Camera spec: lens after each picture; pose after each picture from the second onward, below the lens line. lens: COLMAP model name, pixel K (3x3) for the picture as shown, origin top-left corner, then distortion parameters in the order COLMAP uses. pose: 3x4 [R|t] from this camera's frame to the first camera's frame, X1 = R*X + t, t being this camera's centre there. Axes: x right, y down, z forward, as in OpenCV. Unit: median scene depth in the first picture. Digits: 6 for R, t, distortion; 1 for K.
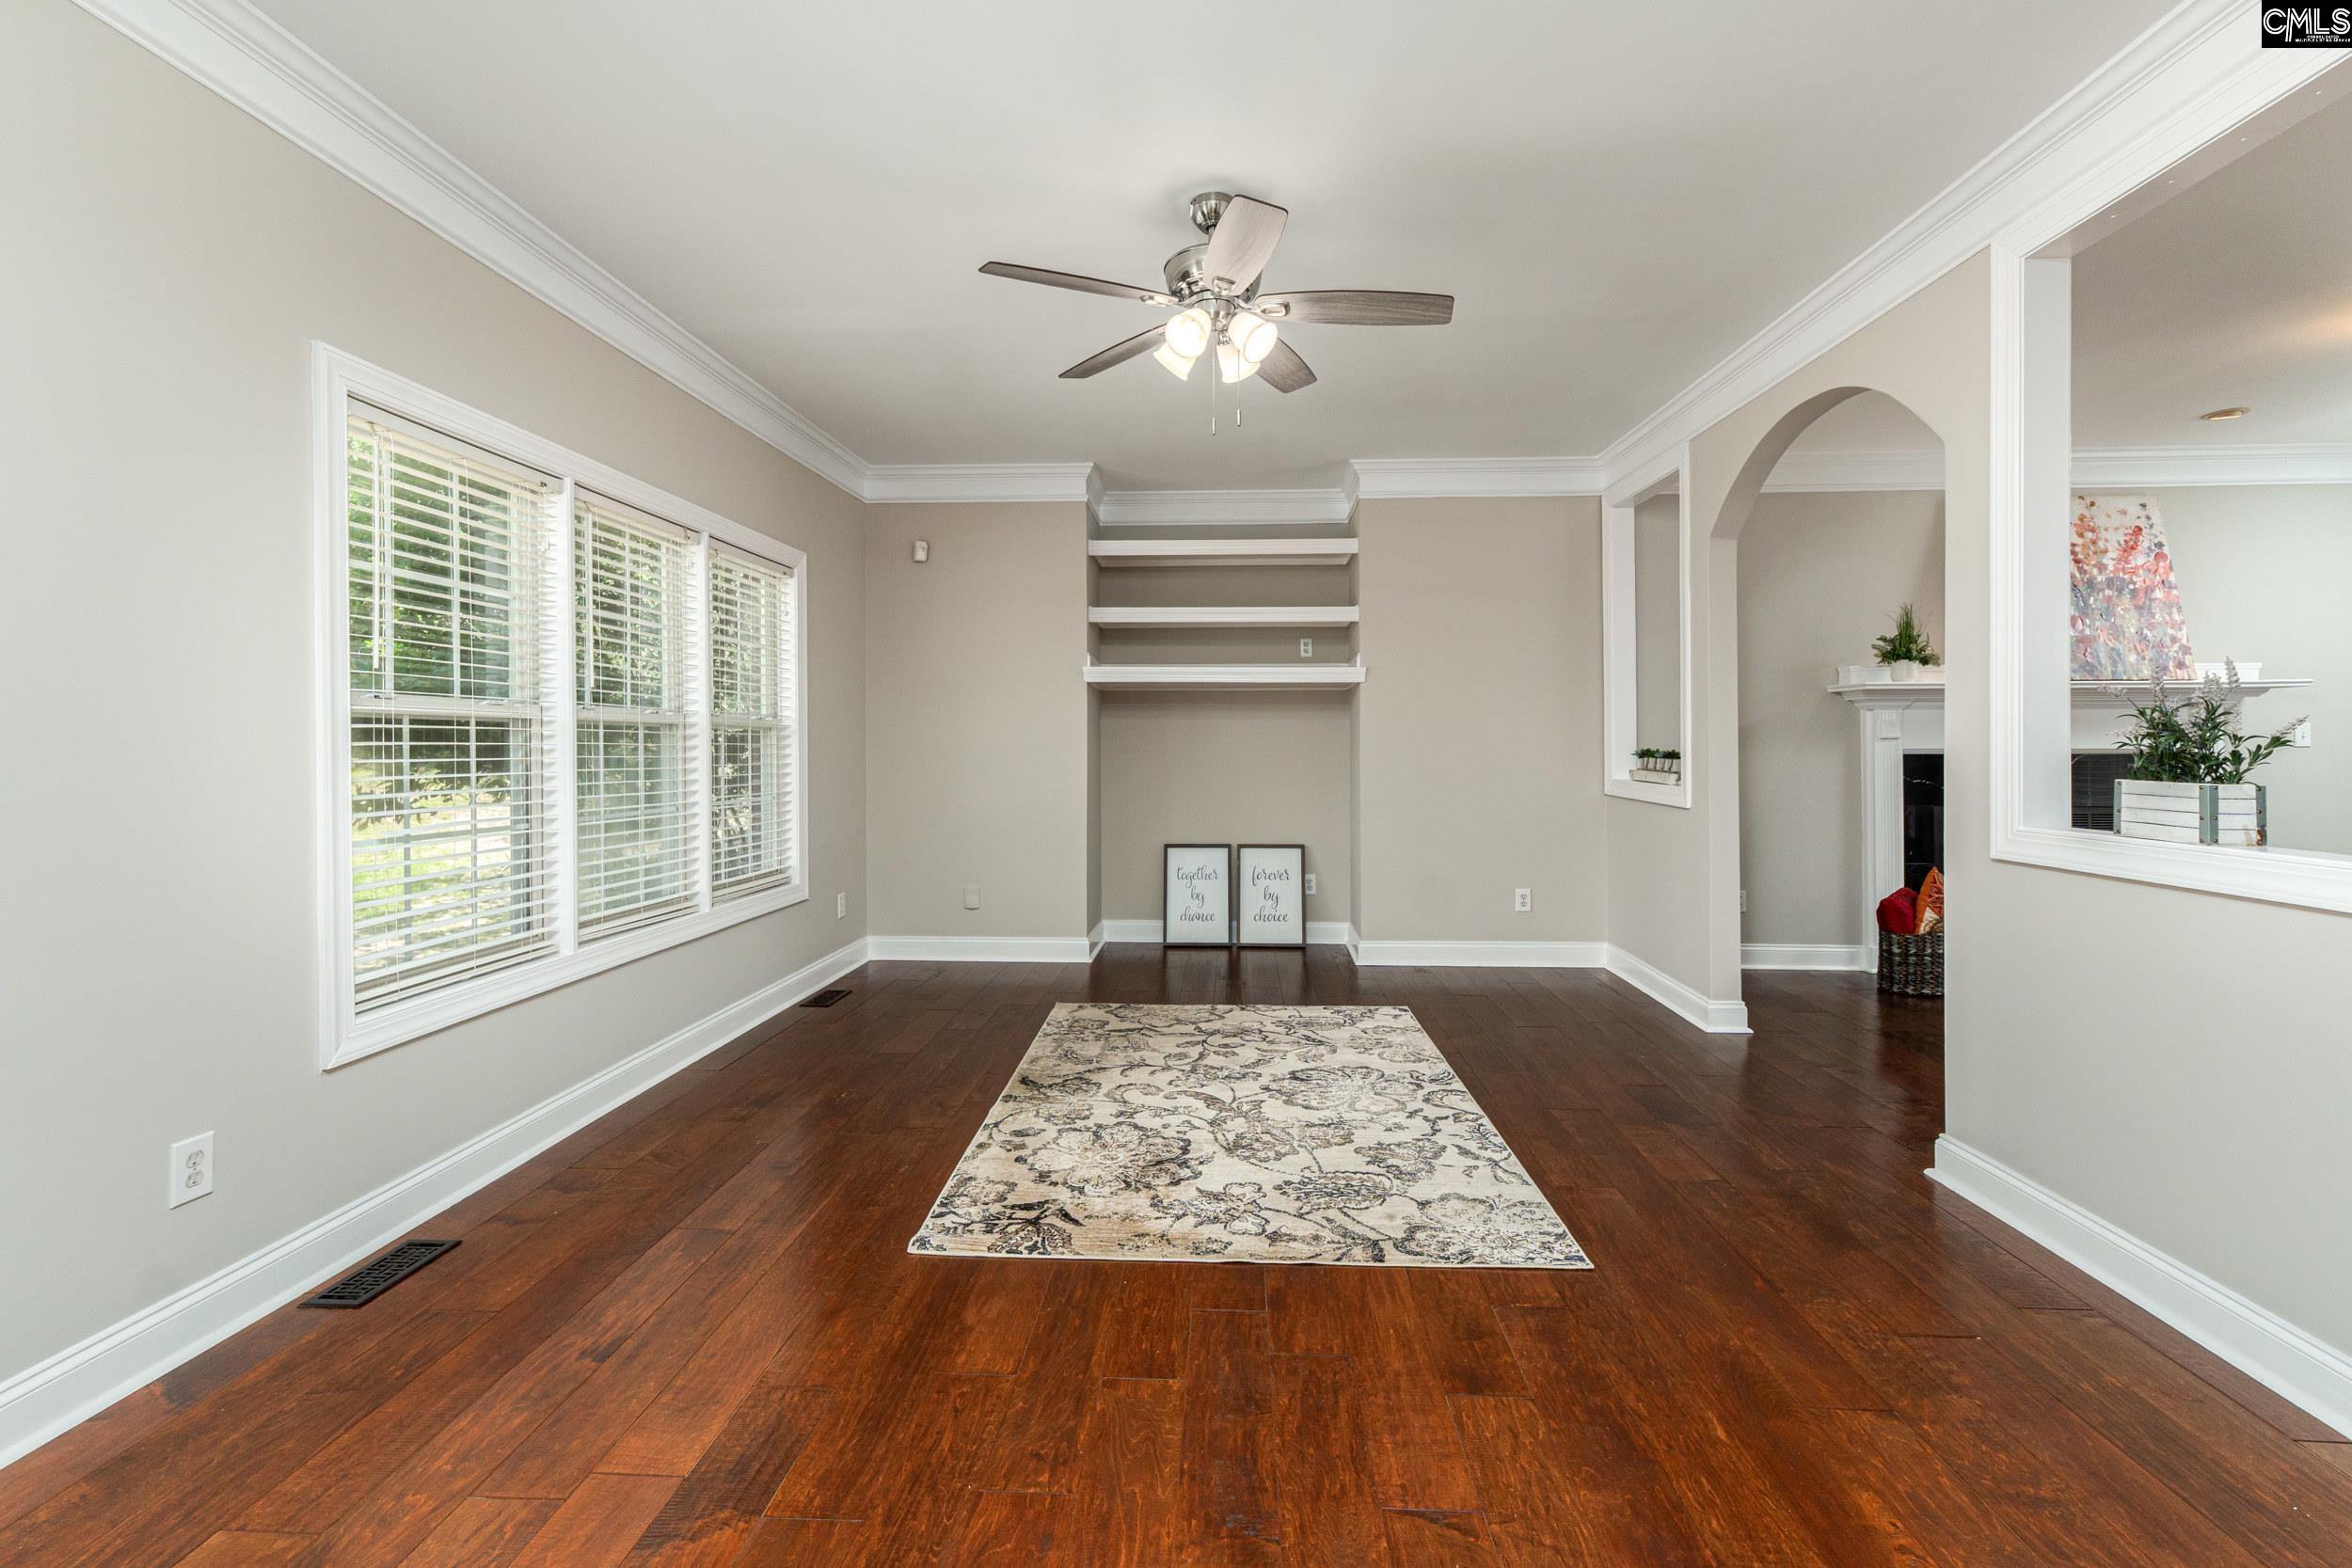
lens RADIAL K [[1000.2, 0, 1193.4], [0, 1000.2, 753.7], [0, 0, 1]] dist [0.002660, -0.001391]
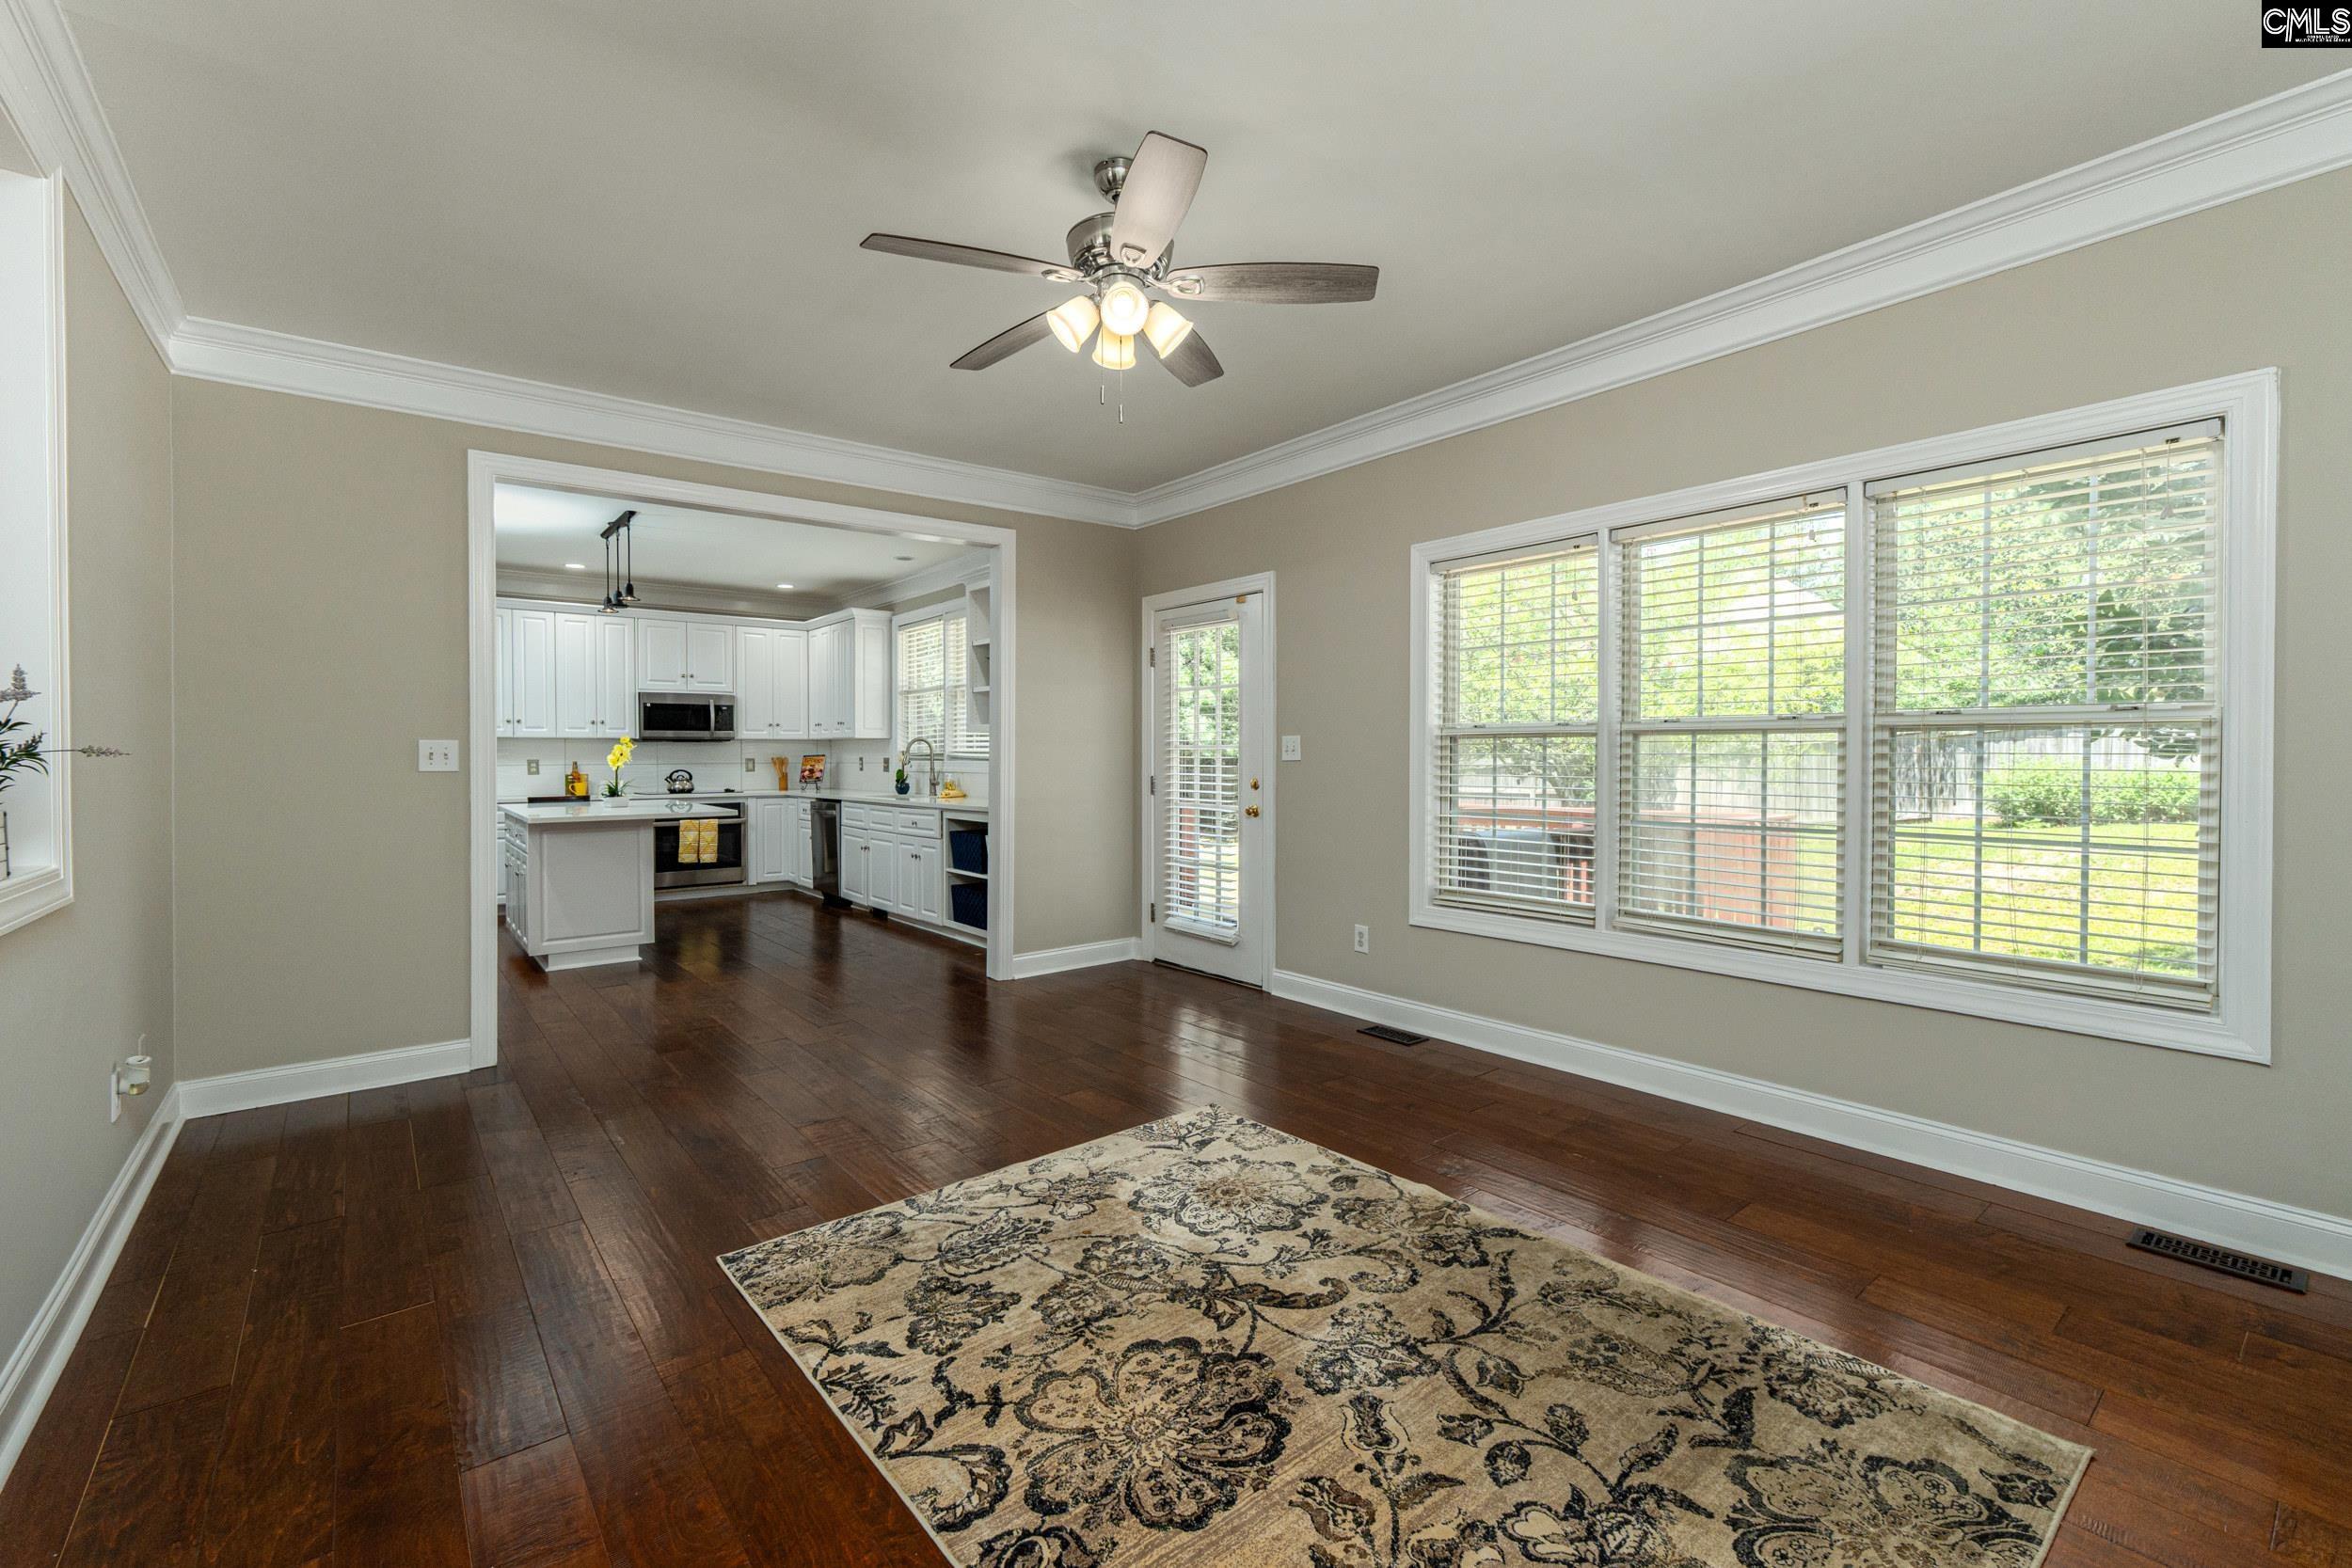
lens RADIAL K [[1000.2, 0, 1172.6], [0, 1000.2, 772.6], [0, 0, 1]] dist [0.002660, -0.001391]
pose [[-0.752623, 0.012192, -0.658339, 0.535647], [-0.003448, 0.999742, 0.022457, -0.014474], [0.658443, 0.019172, -0.752386, 1.548709]]
